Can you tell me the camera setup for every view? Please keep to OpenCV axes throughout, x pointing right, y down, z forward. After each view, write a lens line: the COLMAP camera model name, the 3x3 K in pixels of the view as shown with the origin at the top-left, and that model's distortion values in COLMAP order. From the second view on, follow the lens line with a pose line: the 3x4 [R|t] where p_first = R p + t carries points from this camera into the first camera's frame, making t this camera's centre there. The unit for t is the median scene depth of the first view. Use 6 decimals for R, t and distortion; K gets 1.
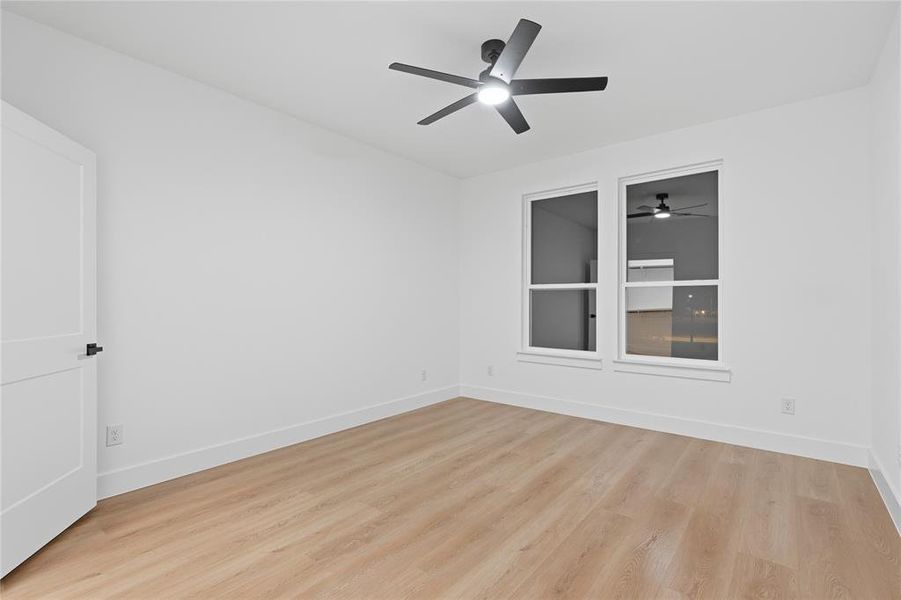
lens RADIAL K [[421.5, 0, 459.7], [0, 421.5, 299.6], [0, 0, 1]] dist [-0.018282, -0.000100]
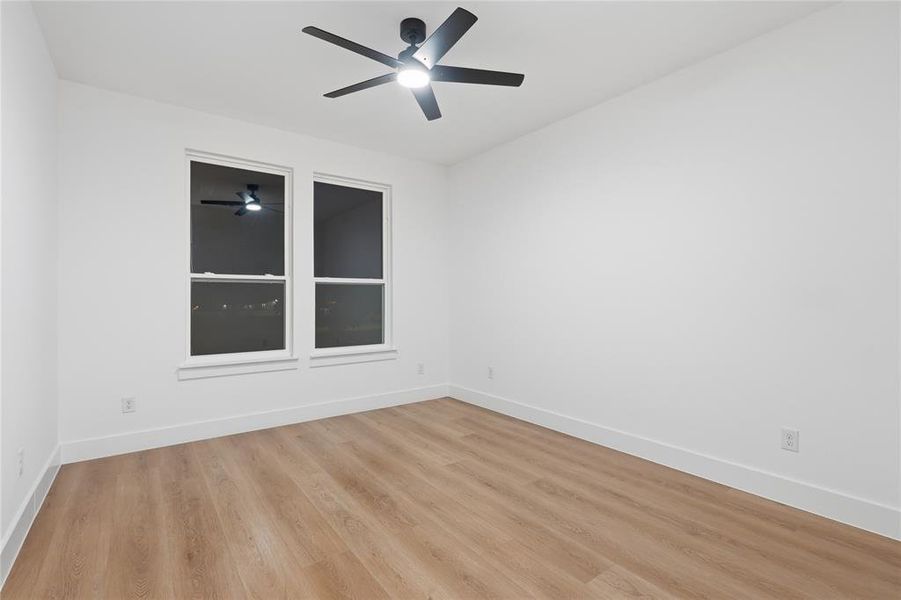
lens RADIAL K [[421.5, 0, 459.9], [0, 421.5, 301.2], [0, 0, 1]] dist [-0.018282, -0.000100]
pose [[0.267547, -0.012747, 0.963461, -0.455625], [-0.006831, 0.999862, 0.015126, -0.002137], [-0.963521, -0.010628, 0.267423, 0.371819]]
